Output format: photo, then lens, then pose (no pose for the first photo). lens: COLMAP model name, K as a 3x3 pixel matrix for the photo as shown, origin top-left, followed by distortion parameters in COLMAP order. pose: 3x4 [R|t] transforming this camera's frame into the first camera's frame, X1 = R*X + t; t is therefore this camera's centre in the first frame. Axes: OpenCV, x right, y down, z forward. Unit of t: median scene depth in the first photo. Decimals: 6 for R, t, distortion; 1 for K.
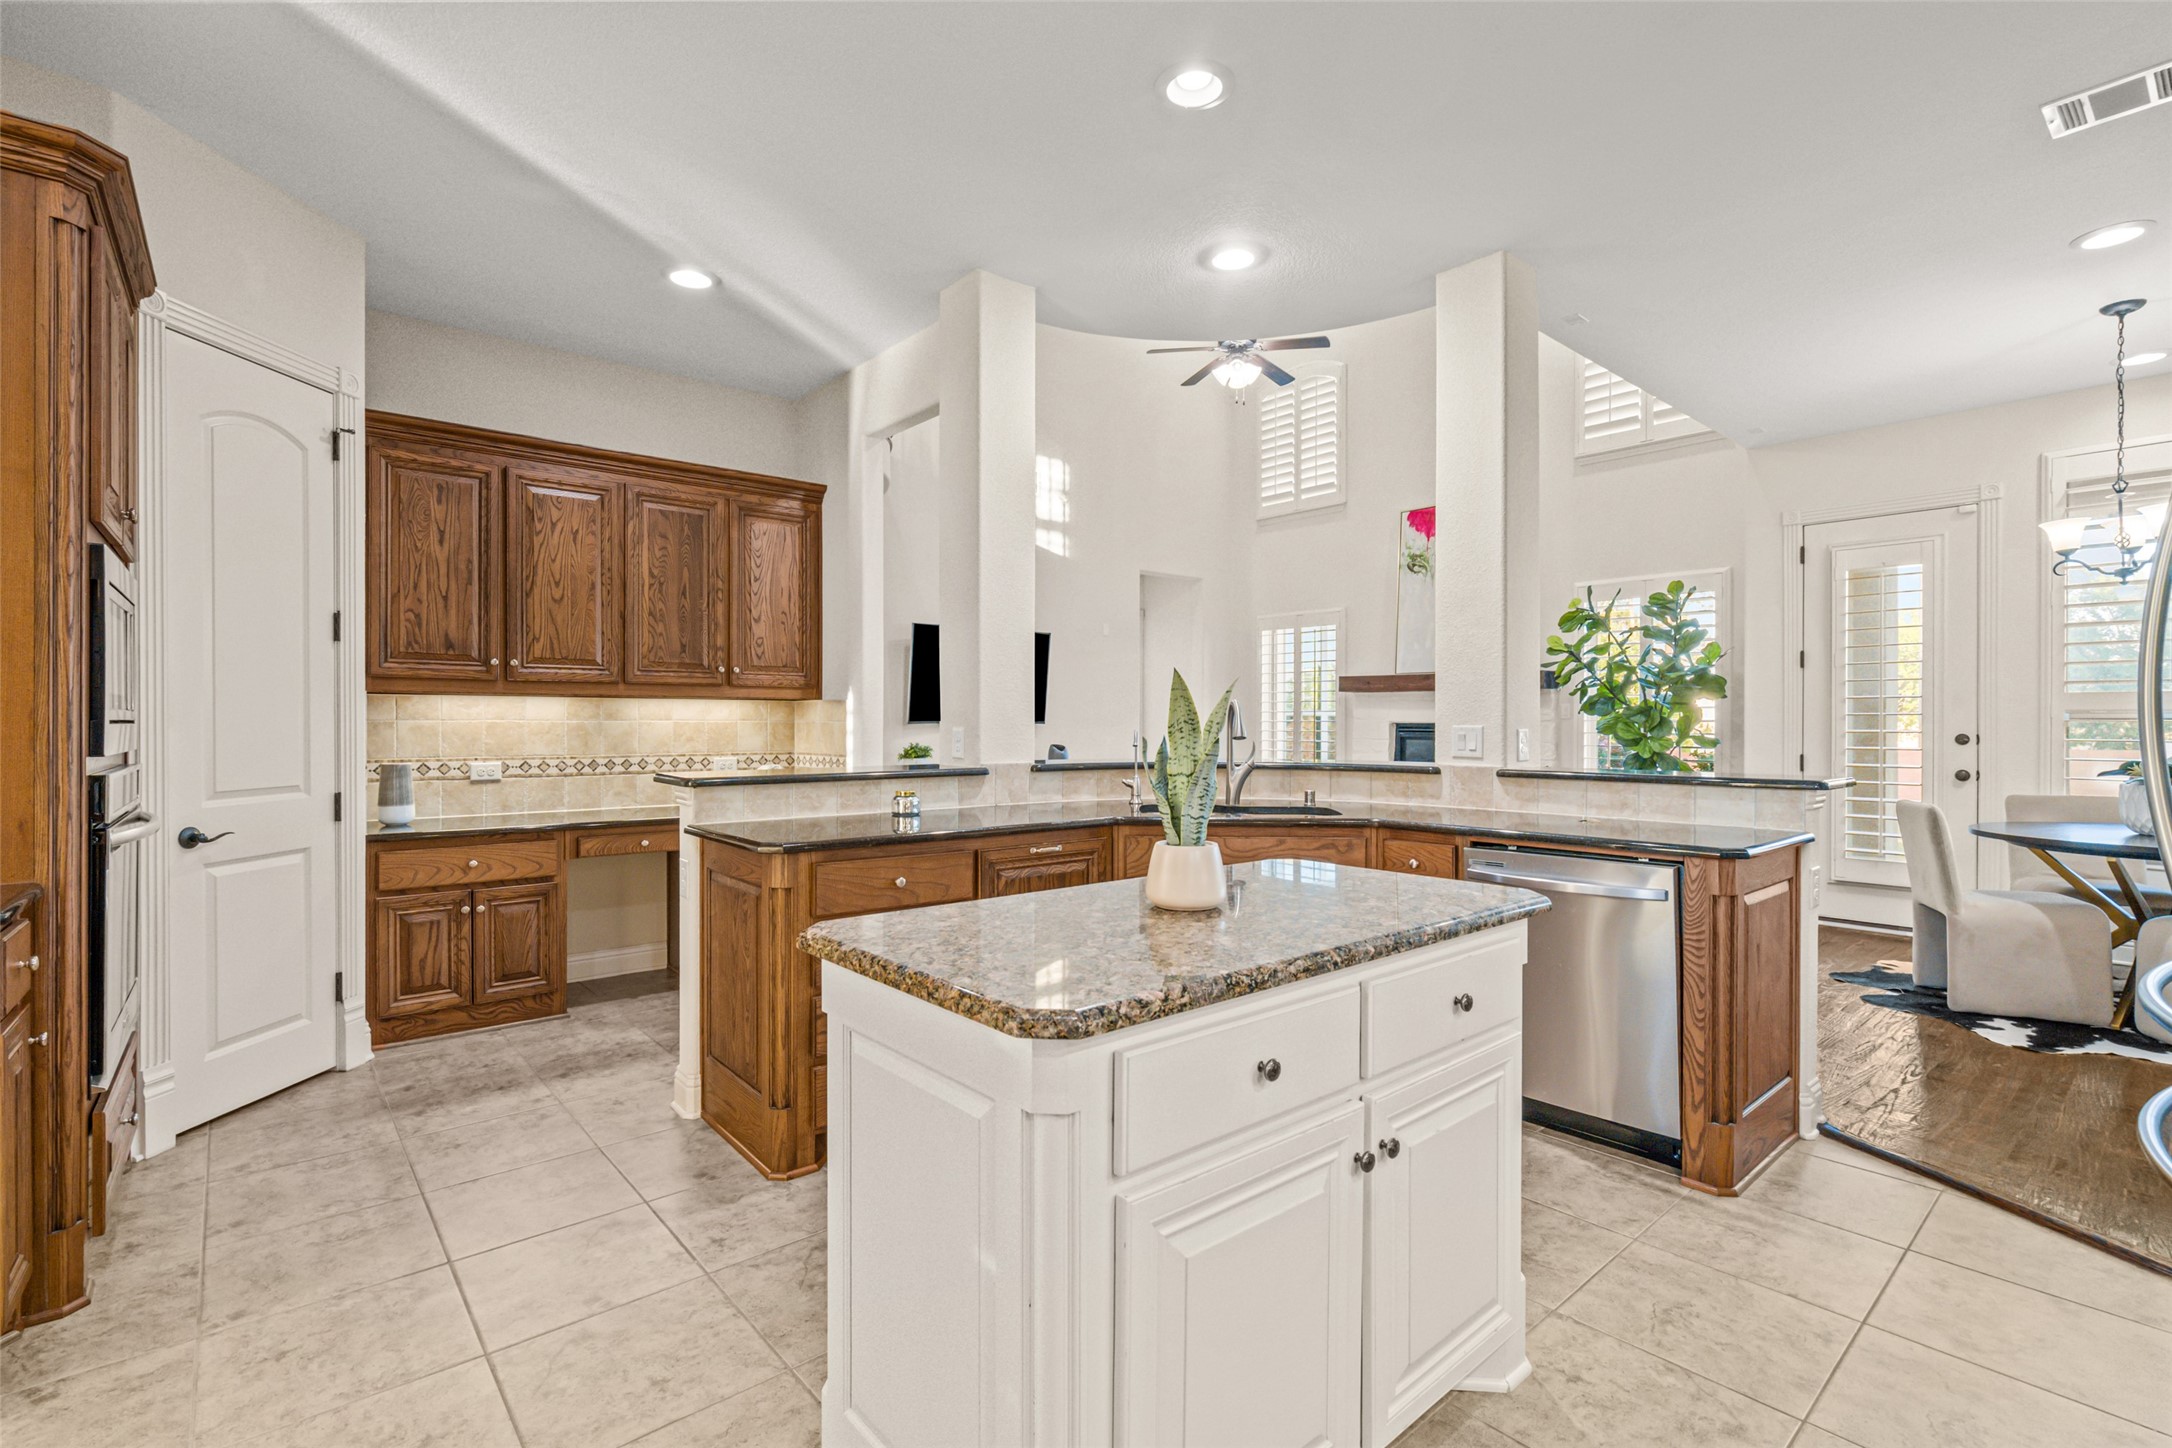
lens RADIAL K [[997.4, 0, 1080.1], [0, 997.4, 723.4], [0, 0, 1]] dist [-0.003186, 0.002098]
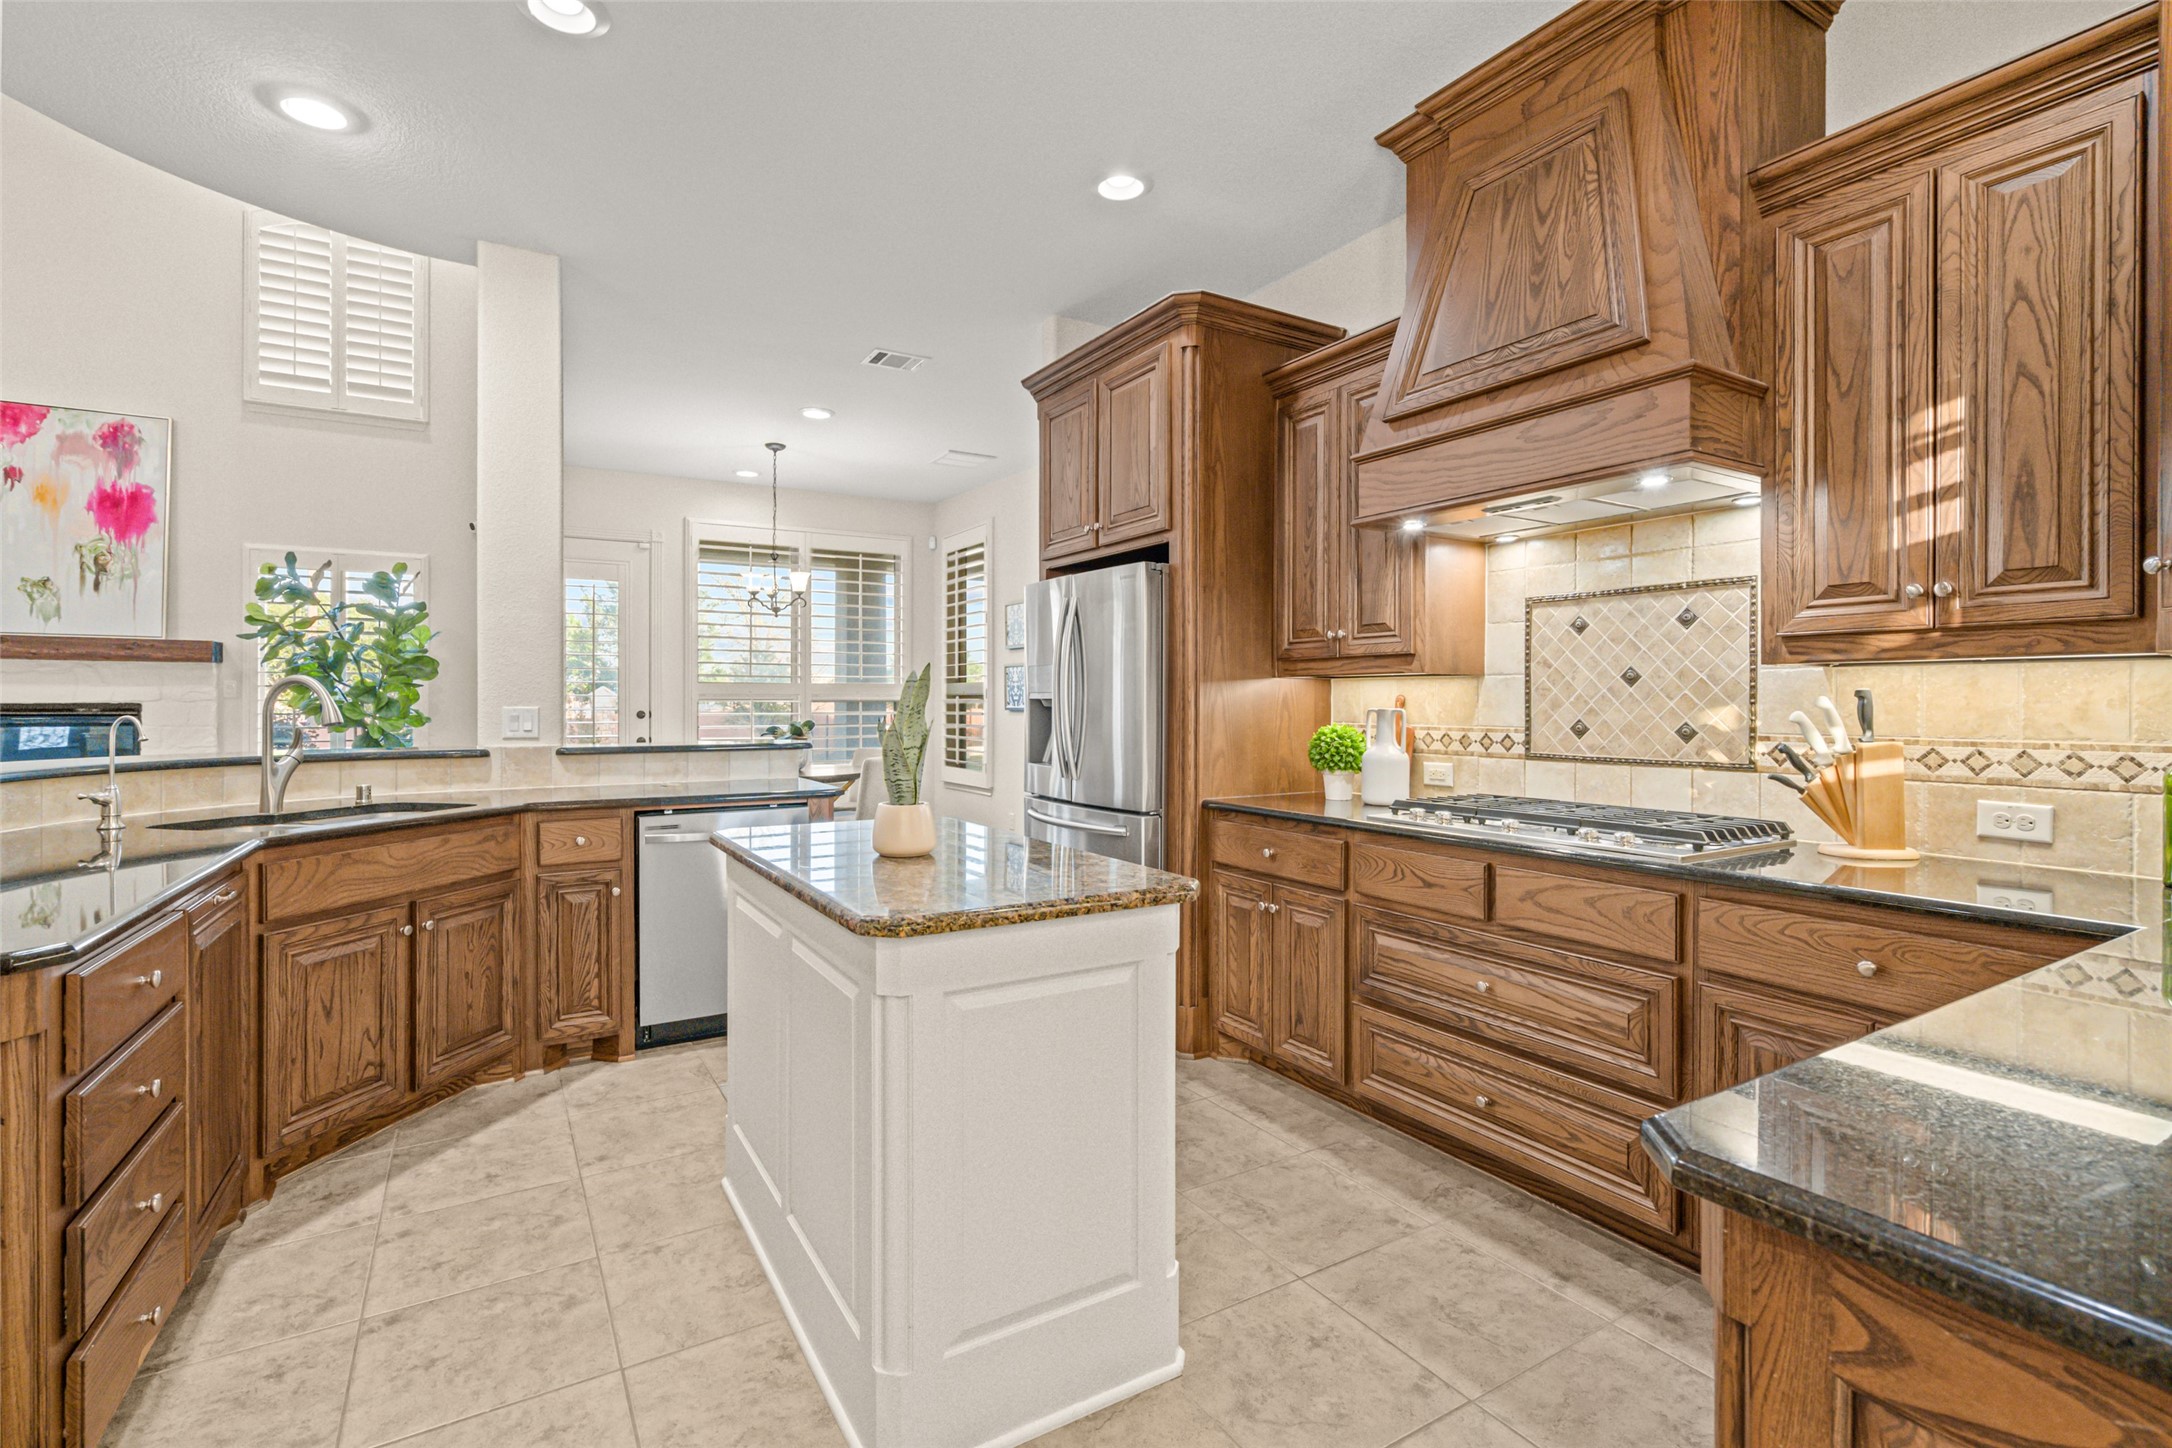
lens RADIAL K [[997.4, 0, 1065.2], [0, 997.4, 704.9], [0, 0, 1]] dist [-0.003186, 0.002098]
pose [[0.178417, -0.002745, 0.983951, -0.382320], [-0.000523, 0.999996, 0.002885, -0.002070], [-0.983955, -0.001030, 0.178415, 0.208330]]
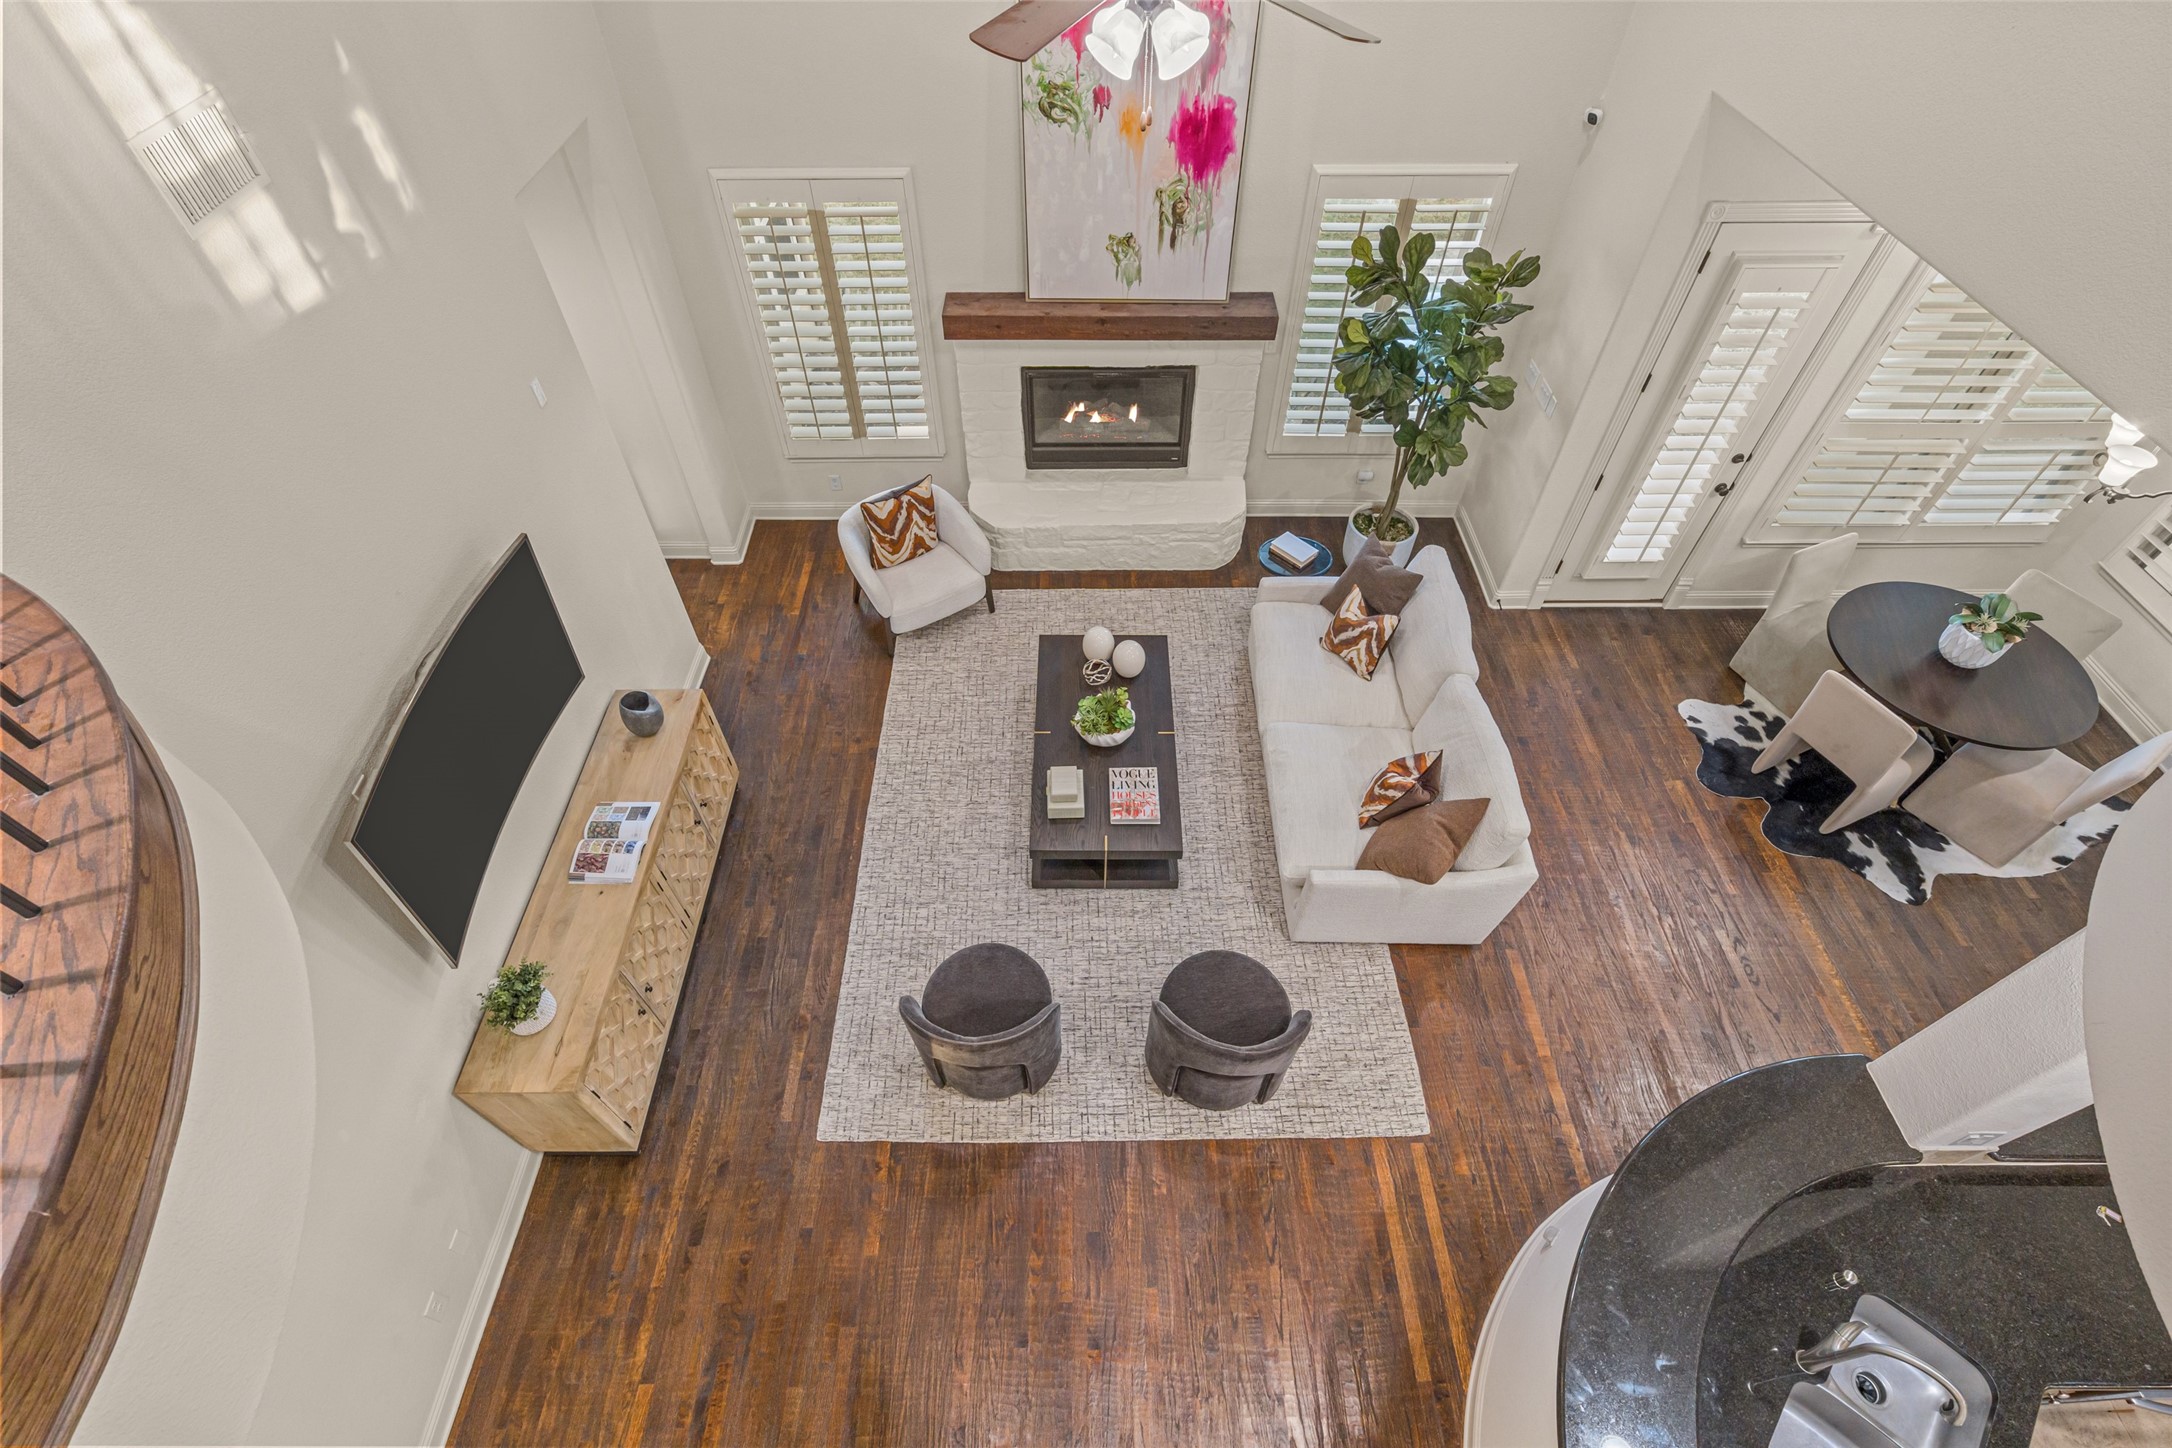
lens RADIAL K [[997.4, 0, 1084.8], [0, 997.4, 723.7], [0, 0, 1]] dist [-0.003186, 0.002098]
pose [[0.646977, -0.579240, 0.495885, -0.241310], [0.000951, 0.650945, 0.759124, -0.647393], [-0.762509, -0.490664, 0.421697, 1.044277]]
